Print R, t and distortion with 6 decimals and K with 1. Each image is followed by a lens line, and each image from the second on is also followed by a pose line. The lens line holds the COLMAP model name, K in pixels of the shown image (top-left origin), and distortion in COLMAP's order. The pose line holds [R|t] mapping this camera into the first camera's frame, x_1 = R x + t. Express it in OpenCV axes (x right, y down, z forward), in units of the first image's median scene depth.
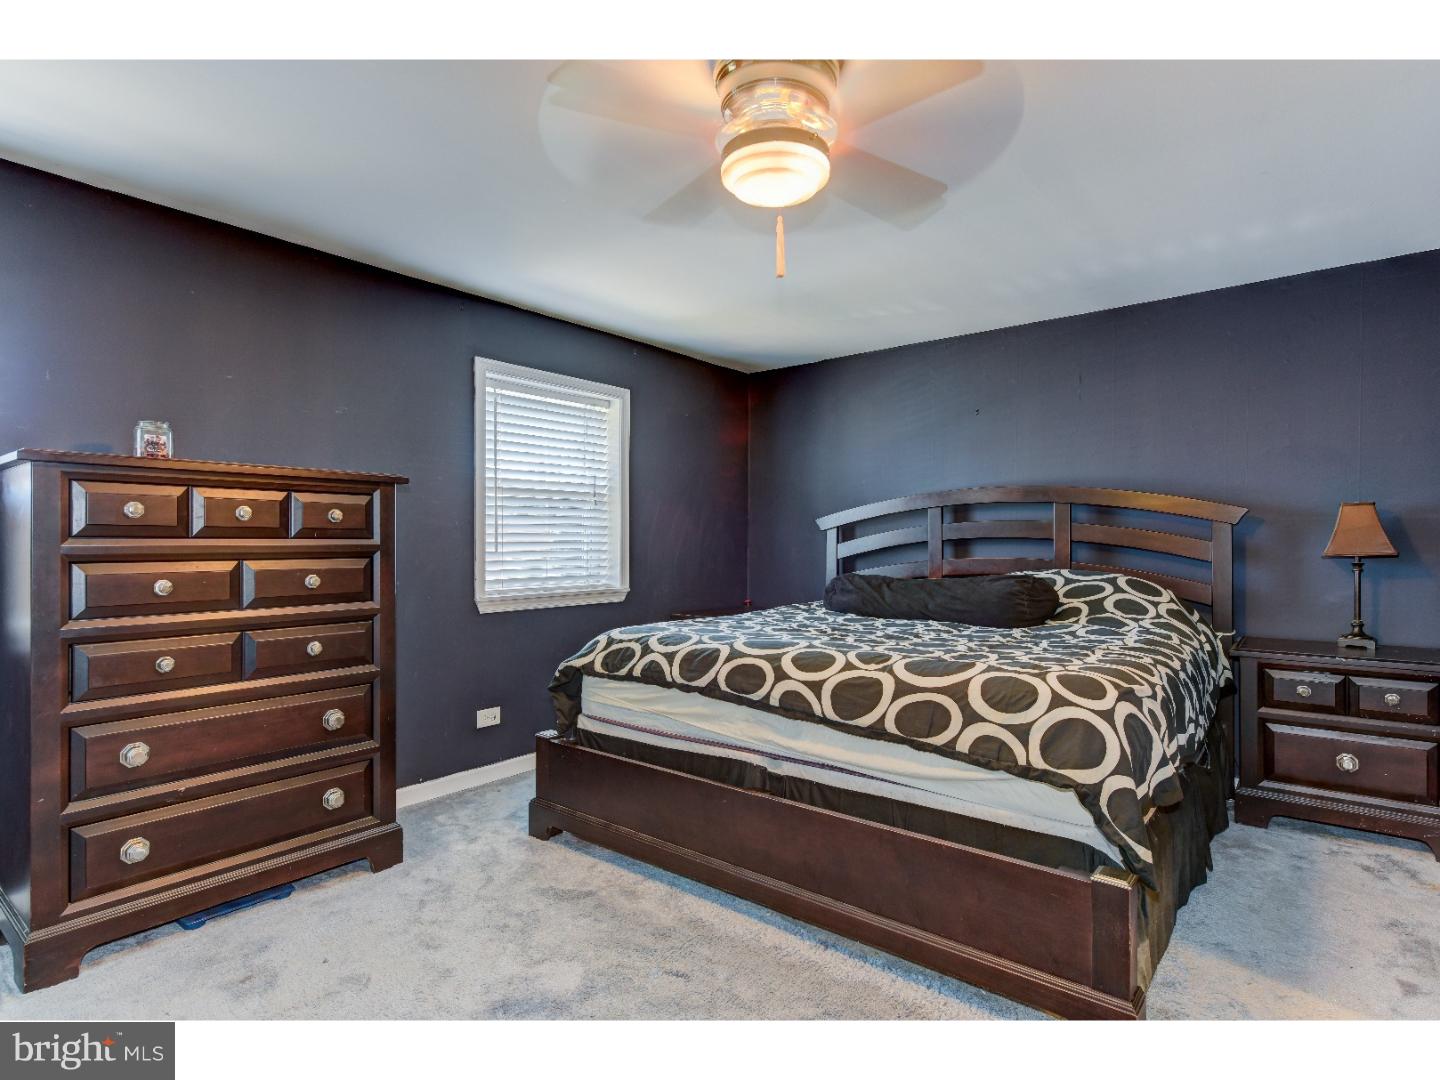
lens RADIAL K [[759.8, 0, 720.0], [0, 759.8, 540.0], [0, 0, 1]] dist [0.002925, 0.000146]
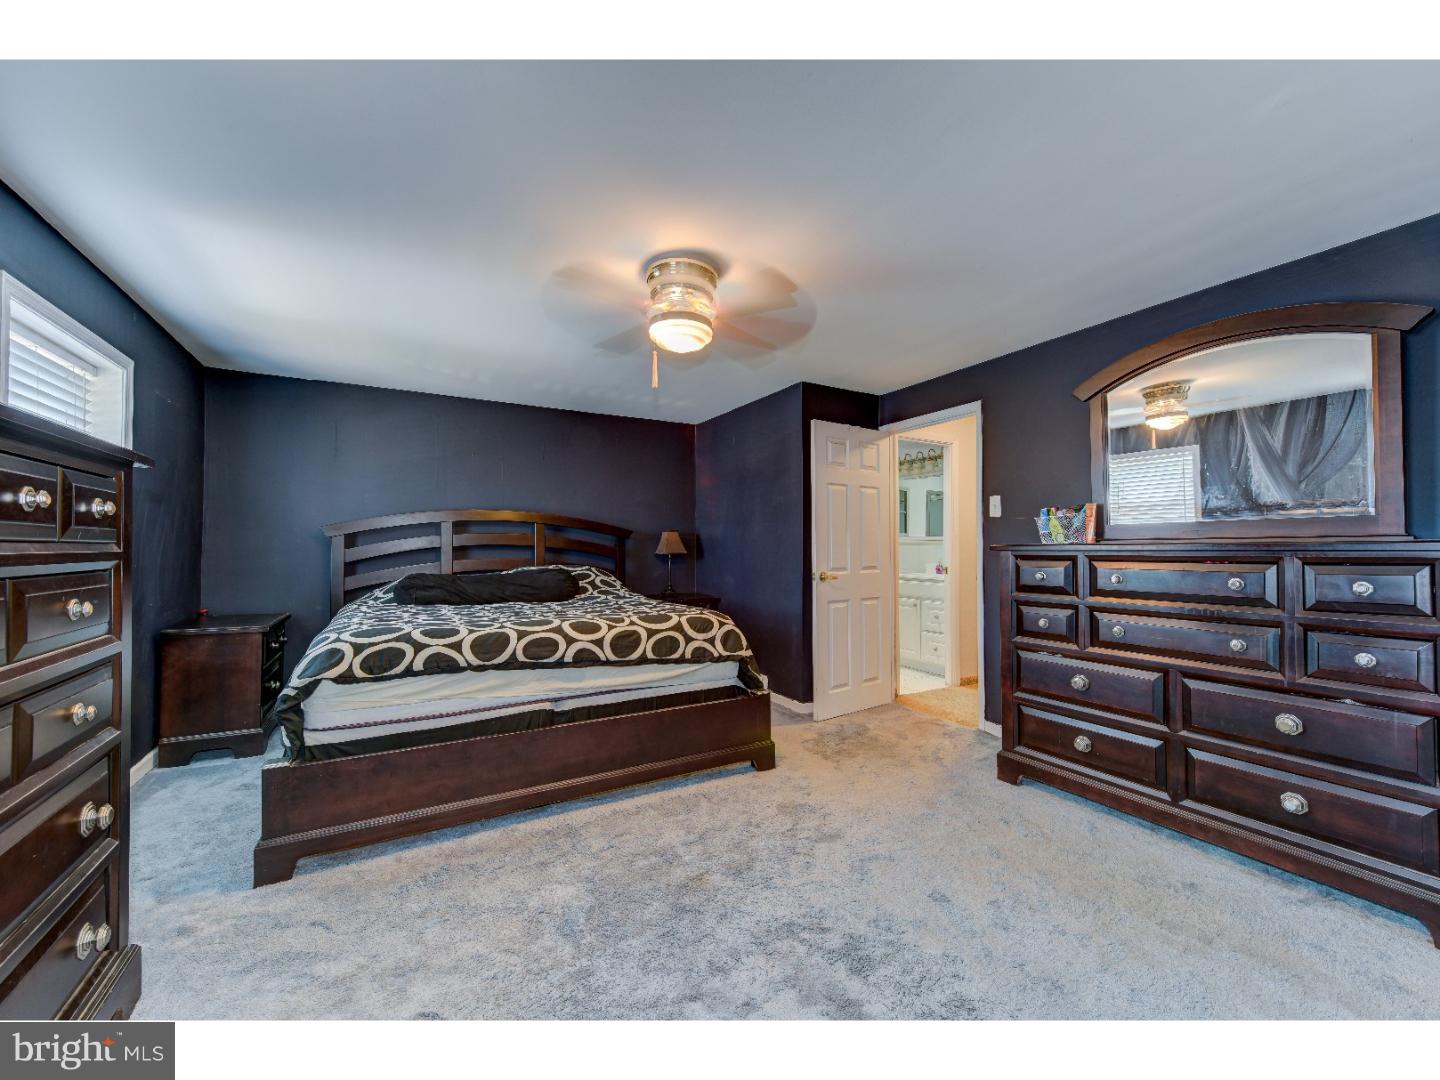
lens RADIAL K [[567.0, 0, 720.0], [0, 567.0, 540.0], [0, 0, 1]] dist [0.011816, -0.000165]
pose [[0.367060, 0.012917, 0.930107, -0.808756], [-0.006298, 0.999915, -0.011401, -0.003549], [-0.930176, -0.001673, 0.367110, 0.326911]]
